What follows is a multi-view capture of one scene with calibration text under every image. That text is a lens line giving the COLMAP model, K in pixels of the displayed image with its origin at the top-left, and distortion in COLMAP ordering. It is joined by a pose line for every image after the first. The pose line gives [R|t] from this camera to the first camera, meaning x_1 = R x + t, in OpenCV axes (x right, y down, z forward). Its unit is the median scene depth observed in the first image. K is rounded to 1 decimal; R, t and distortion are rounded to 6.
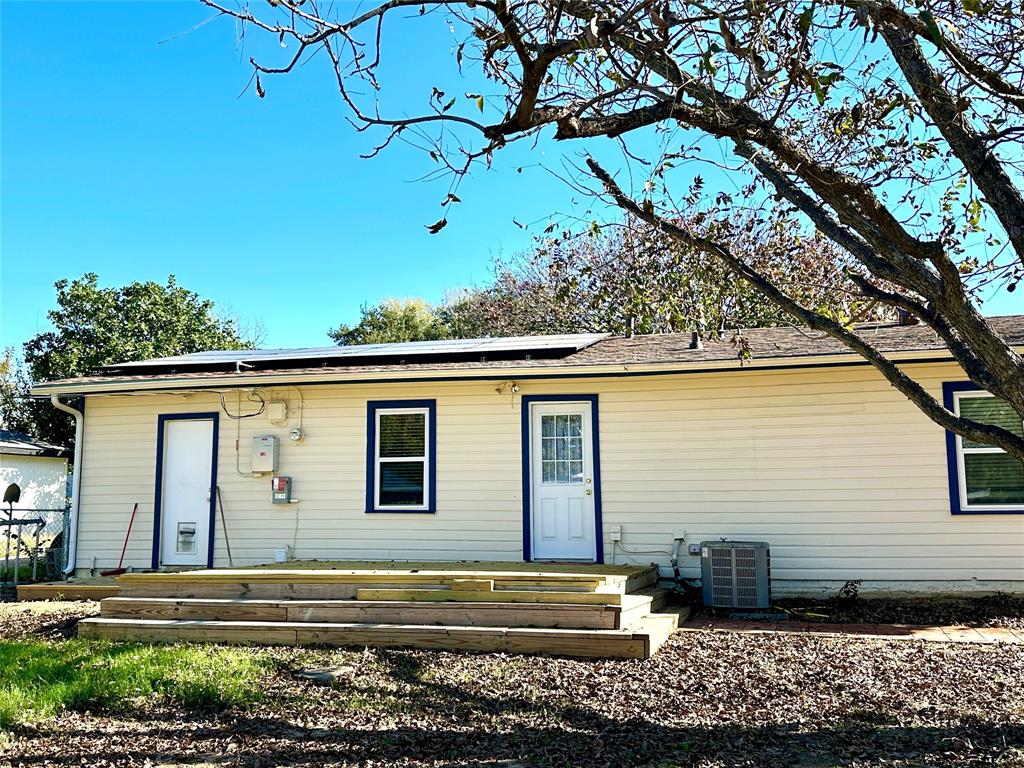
lens RADIAL K [[1015.3, 0, 510.6], [0, 1015.3, 382.4], [0, 0, 1]] dist [0.092309, 0.000000]
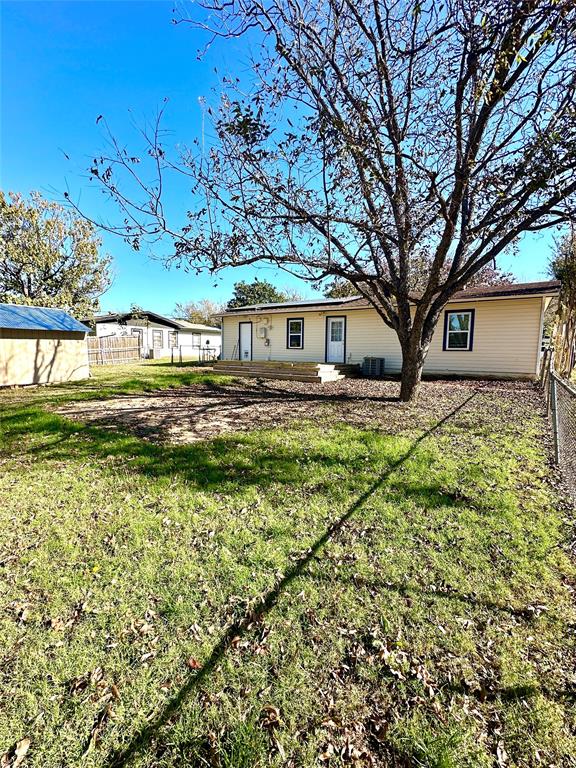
lens RADIAL K [[335.1, 0, 287.0], [0, 335.1, 383.9], [0, 0, 1]] dist [-0.000122, -0.000033]
pose [[0.949298, 0.049638, -0.310433, 0.245689], [0.018747, 0.976760, 0.213512, -0.007815], [0.313817, -0.208507, 0.926307, -0.159565]]
